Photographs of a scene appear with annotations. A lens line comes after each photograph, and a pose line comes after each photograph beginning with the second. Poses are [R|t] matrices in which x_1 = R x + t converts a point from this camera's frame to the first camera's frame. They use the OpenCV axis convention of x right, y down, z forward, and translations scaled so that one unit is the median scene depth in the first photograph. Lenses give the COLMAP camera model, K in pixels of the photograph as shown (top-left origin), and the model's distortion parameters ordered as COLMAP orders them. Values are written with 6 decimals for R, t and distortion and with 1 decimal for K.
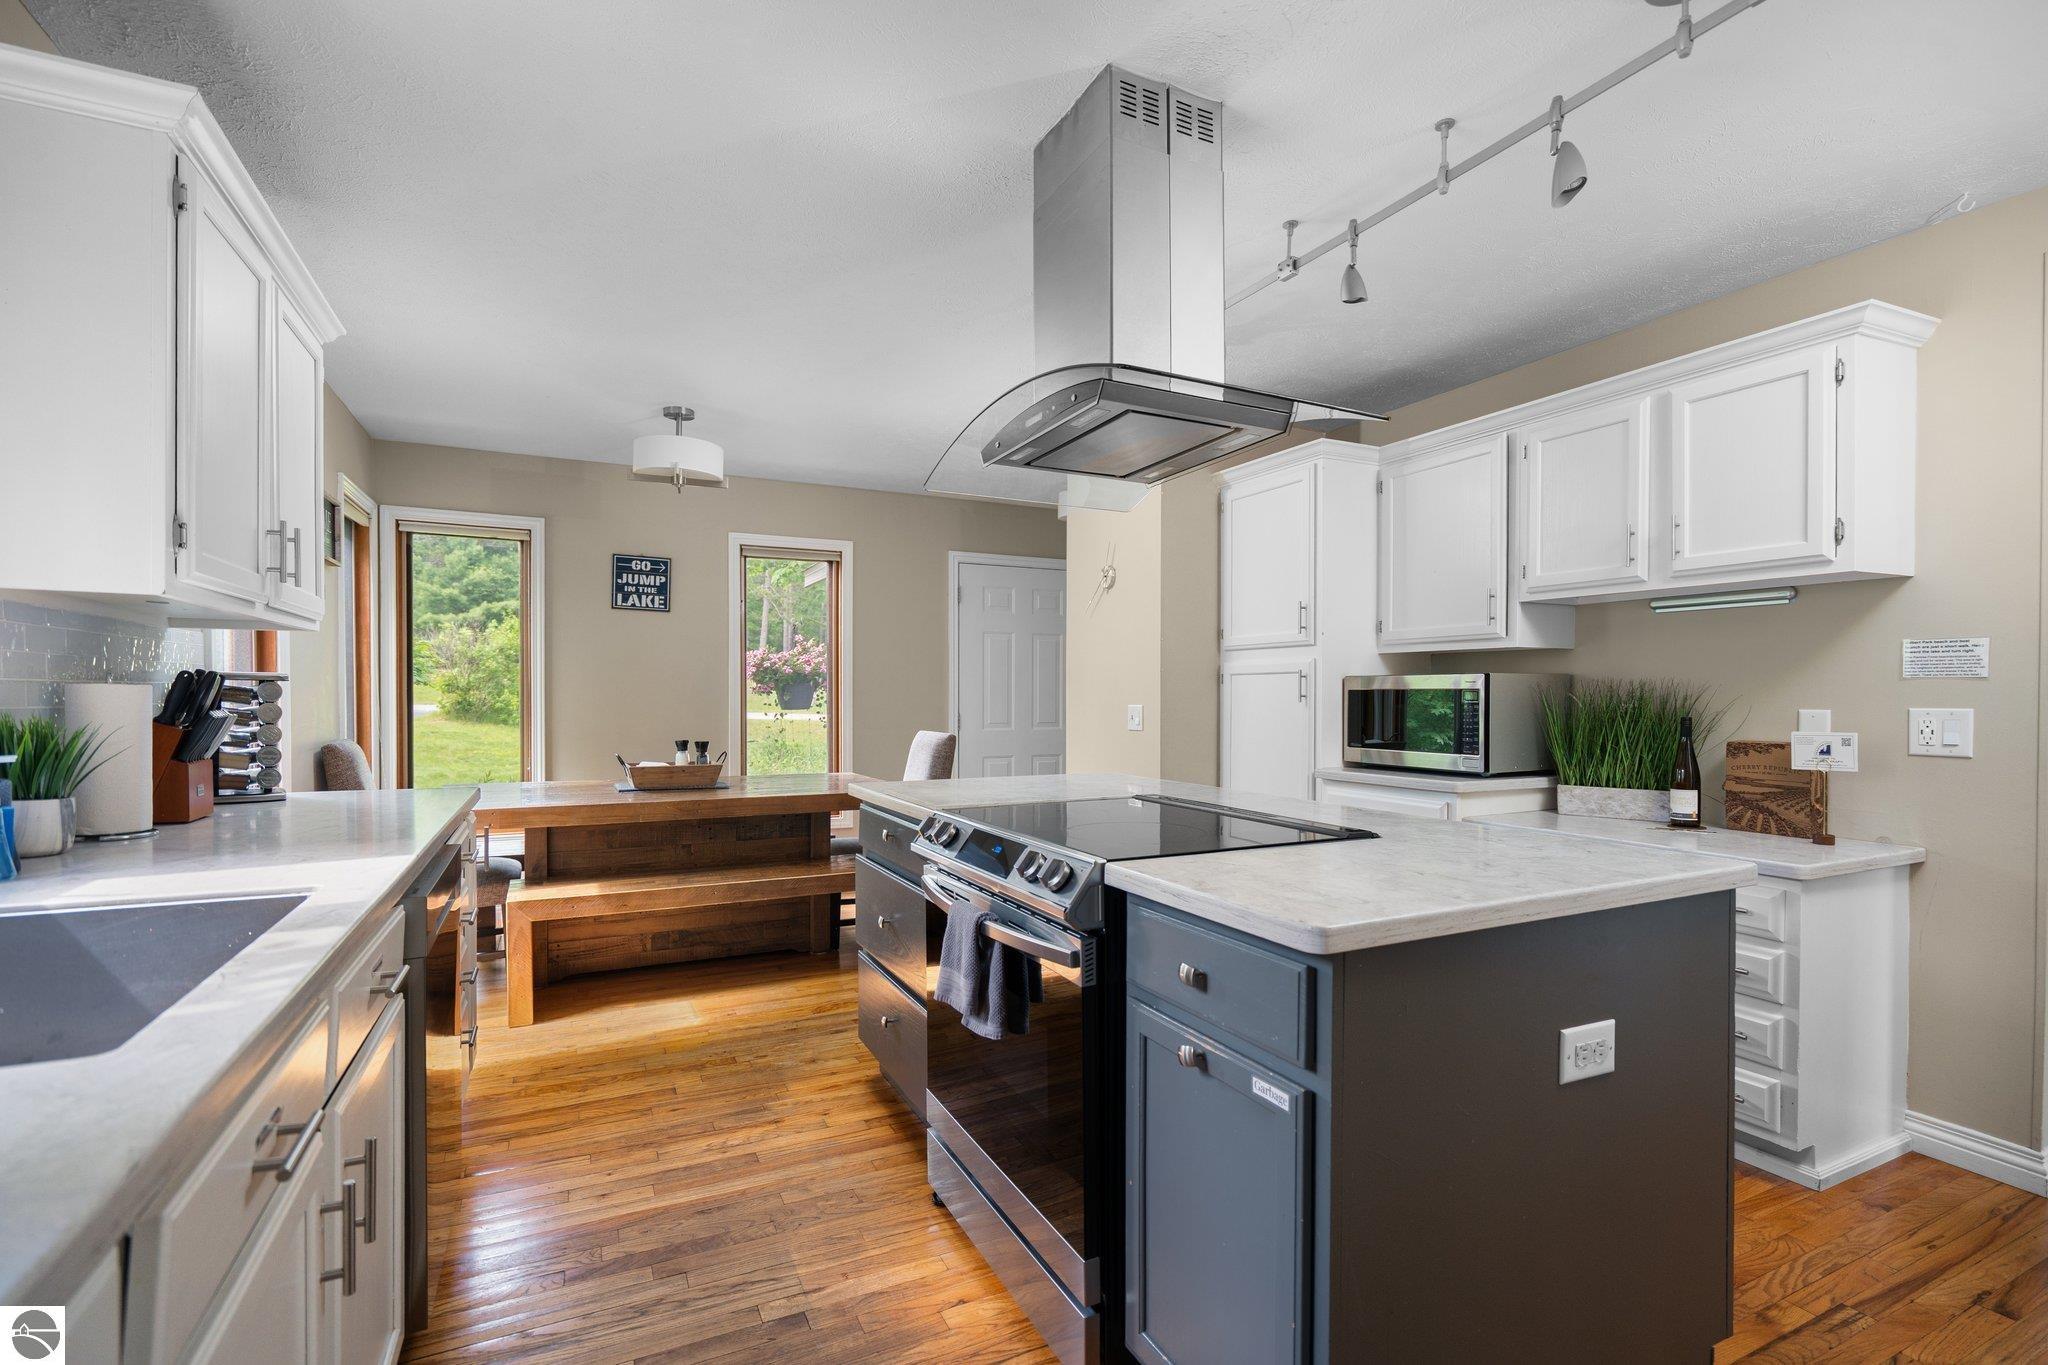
lens RADIAL K [[933.4, 0, 1020.5], [0, 933.4, 705.6], [0, 0, 1]] dist [-0.004509, 0.002175]
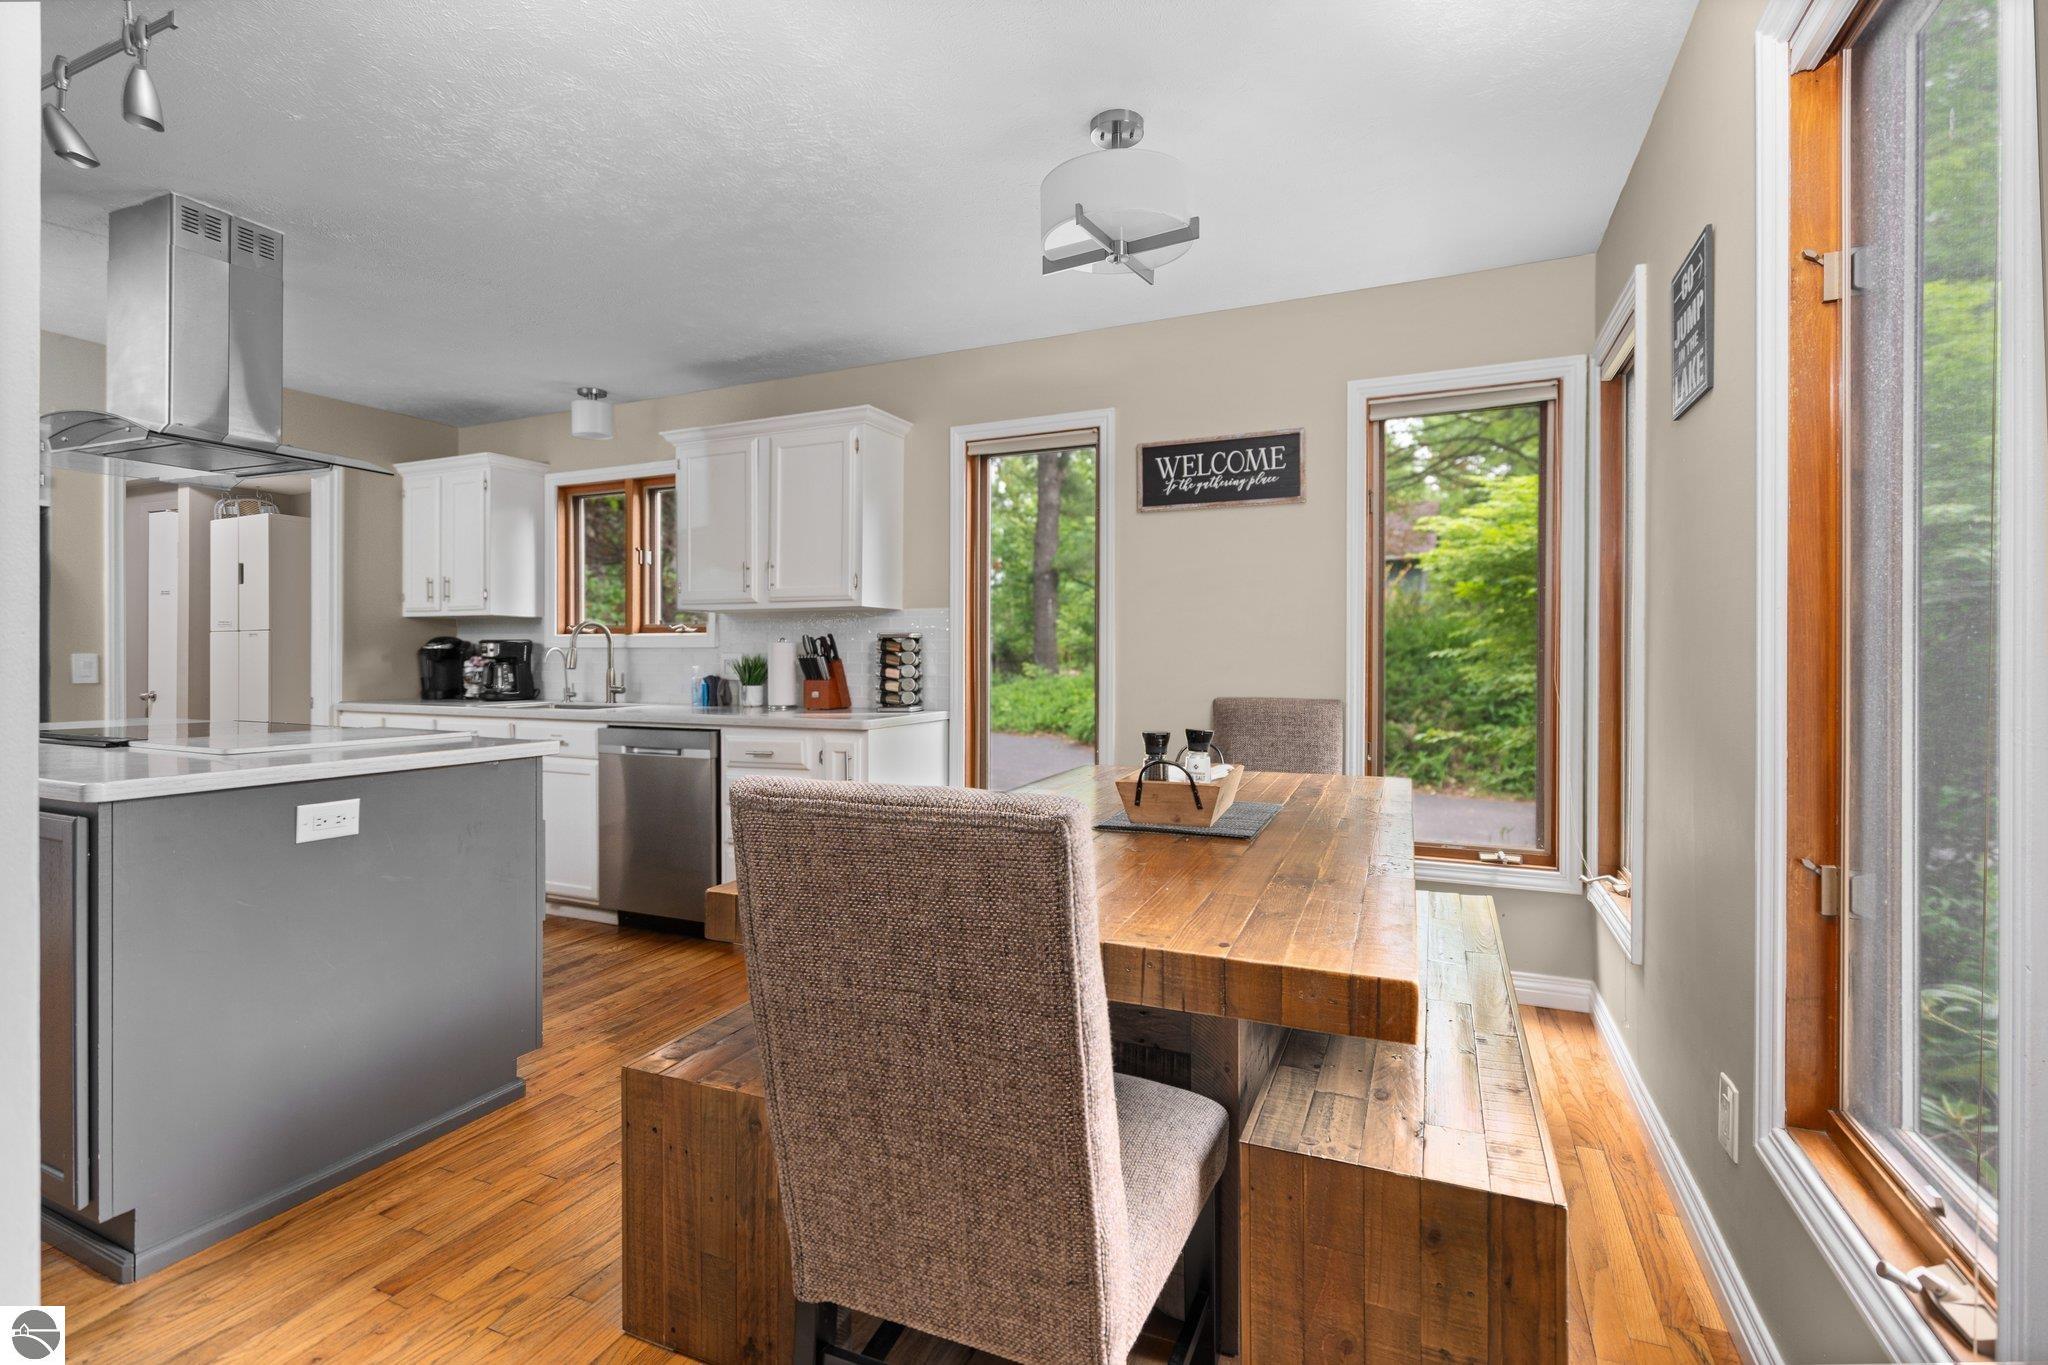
lens RADIAL K [[933.4, 0, 1022.4], [0, 933.4, 665.7], [0, 0, 1]] dist [-0.004509, 0.002175]
pose [[-0.766455, 0.000094, -0.642298, 0.045190], [-0.013026, 0.999792, 0.015690, -0.005627], [0.642166, 0.020392, -0.766294, 2.077198]]
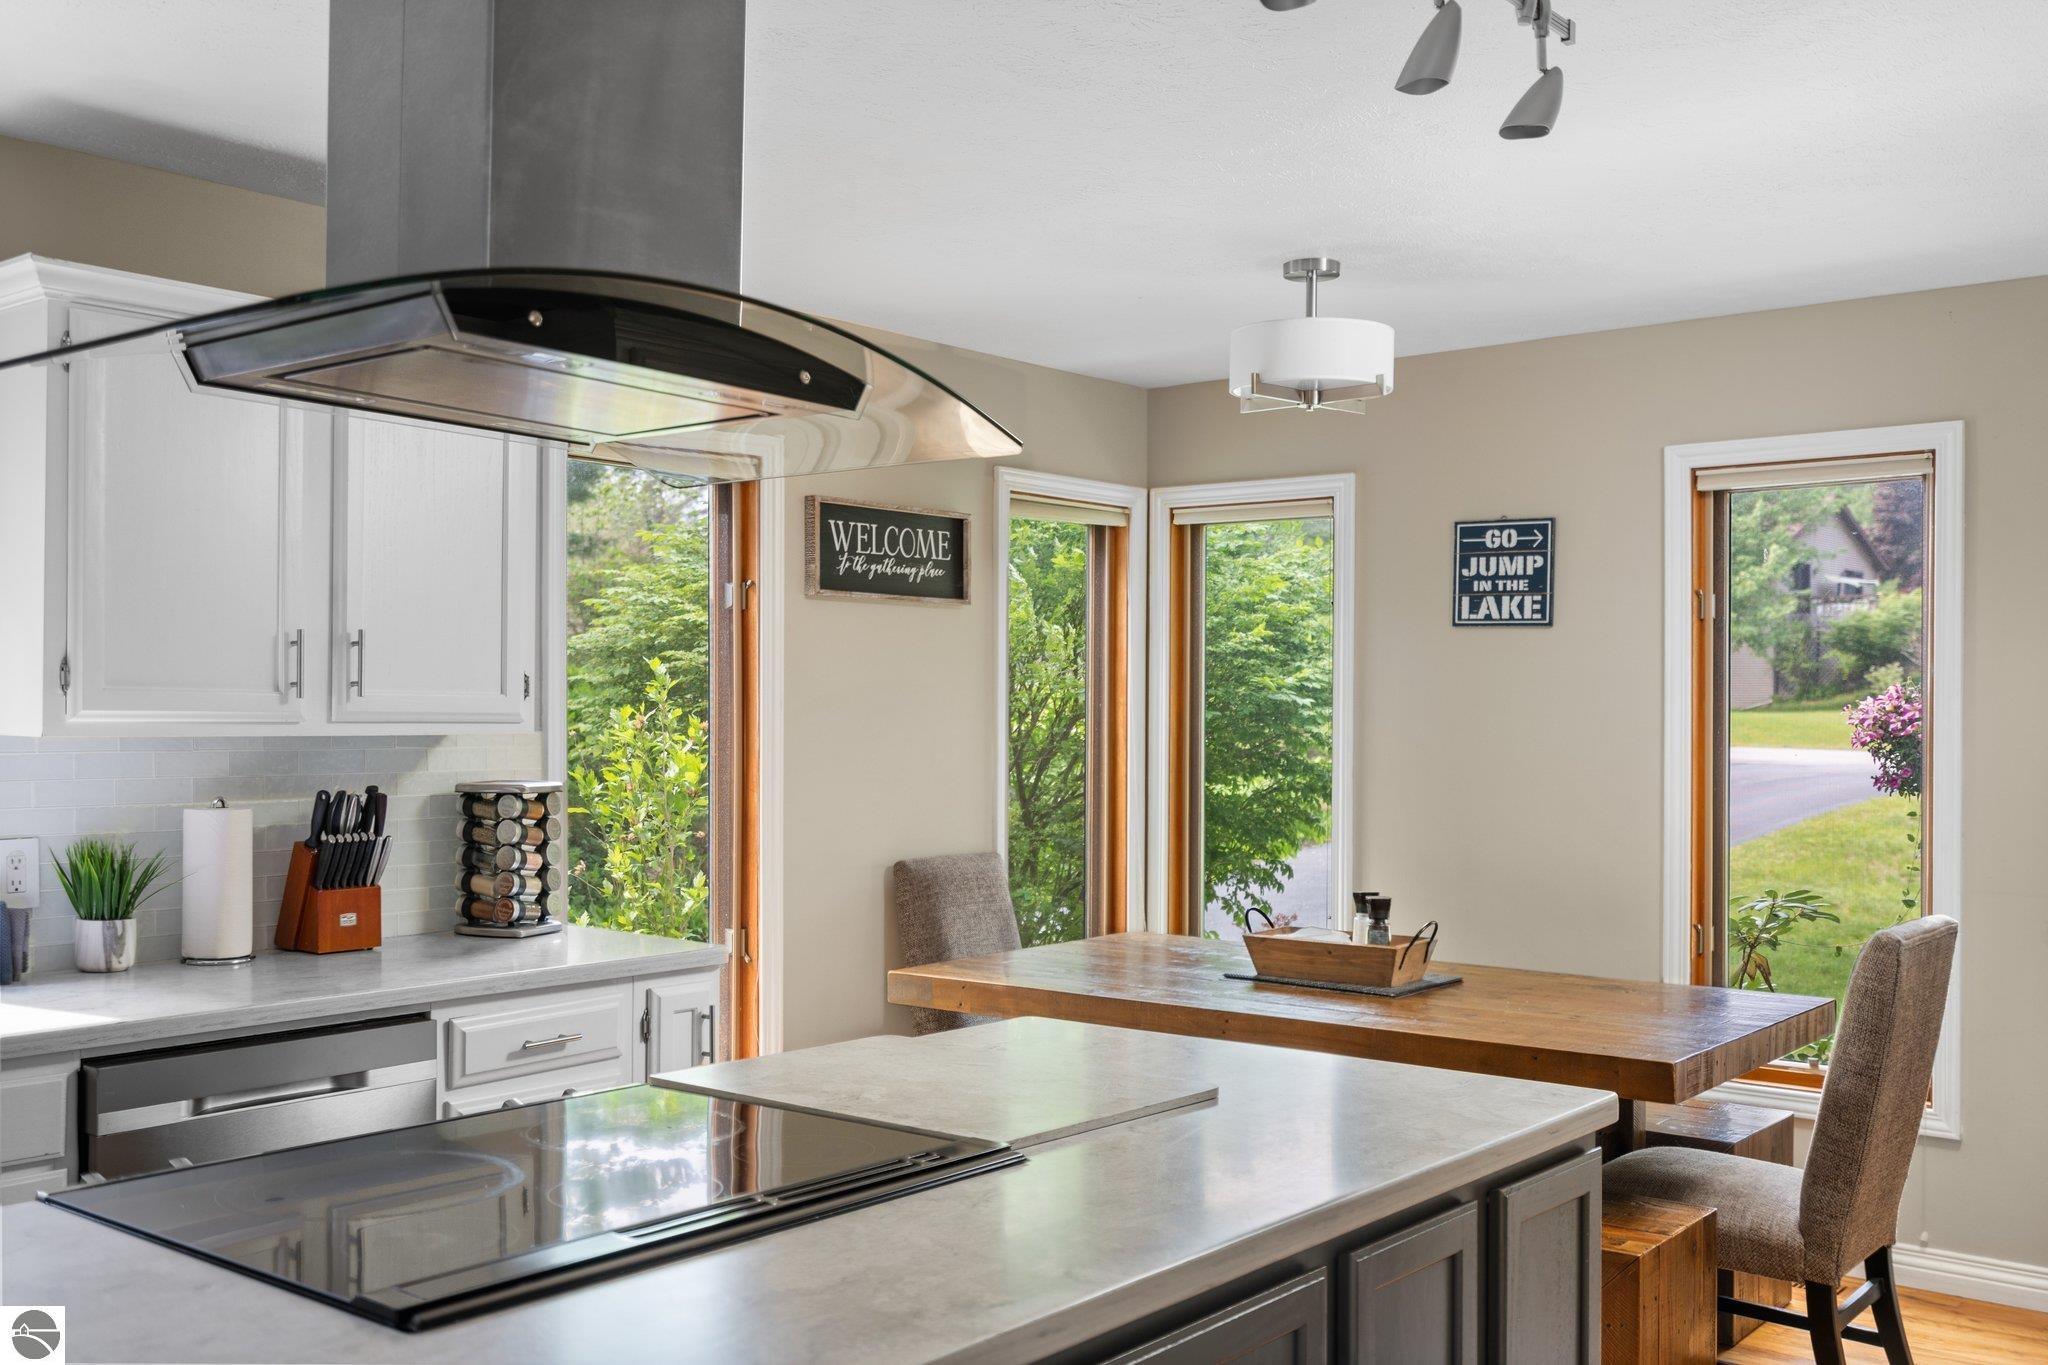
lens RADIAL K [[1942.0, 0, 1024.7], [0, 1942.0, 710.7], [0, 0, 1]] dist [0.004098, 0.000000]
pose [[0.417831, -0.002484, -0.908521, 0.832717], [-0.014805, 0.999845, -0.009543, -0.078399], [0.908404, 0.017438, 0.417729, 0.597705]]
